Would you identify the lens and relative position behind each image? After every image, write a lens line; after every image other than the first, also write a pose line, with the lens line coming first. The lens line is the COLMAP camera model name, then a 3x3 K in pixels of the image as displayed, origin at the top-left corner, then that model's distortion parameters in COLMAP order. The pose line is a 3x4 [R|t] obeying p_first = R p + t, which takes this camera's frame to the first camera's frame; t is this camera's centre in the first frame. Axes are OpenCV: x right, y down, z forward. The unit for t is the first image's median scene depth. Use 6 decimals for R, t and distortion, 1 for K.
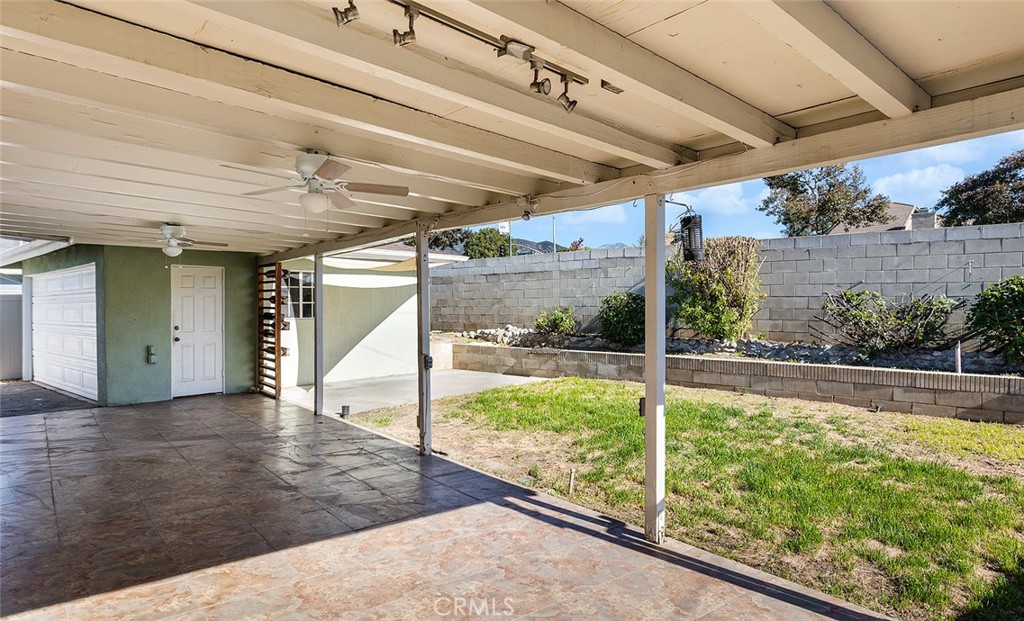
lens RADIAL K [[599.2, 0, 505.4], [0, 599.2, 307.8], [0, 0, 1]] dist [0.000234, 0.000249]
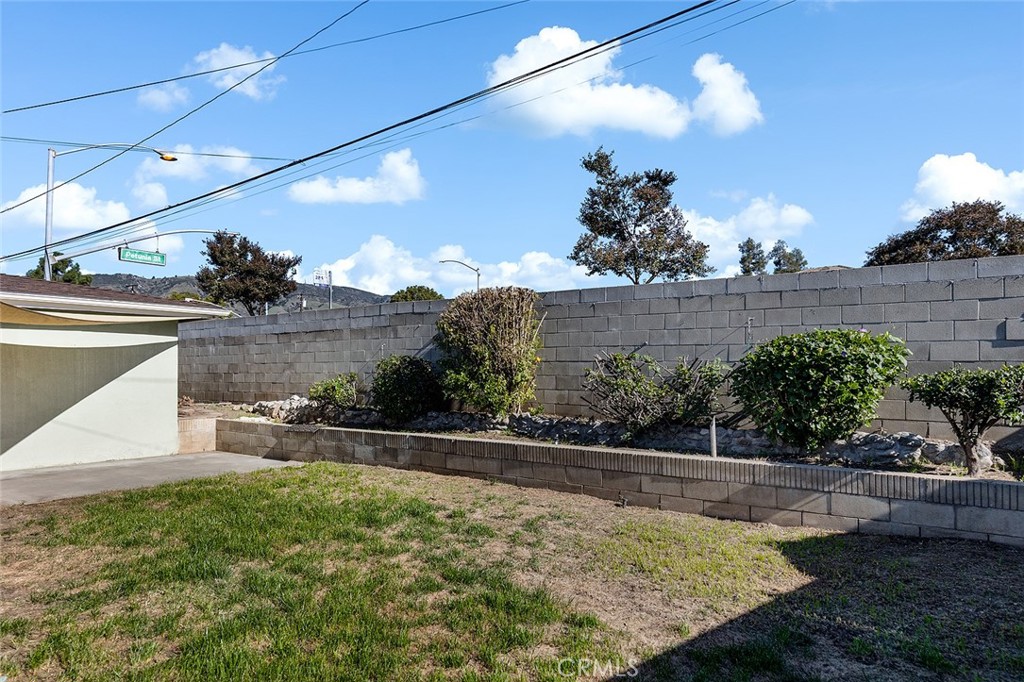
lens RADIAL K [[659.8, 0, 525.8], [0, 659.8, 346.8], [0, 0, 1]] dist [0.002106, 0.000752]
pose [[0.995299, 0.007703, 0.096548, 0.318222], [-0.003399, 0.998996, -0.044664, 0.001885], [-0.096795, 0.044126, 0.994326, 0.108570]]
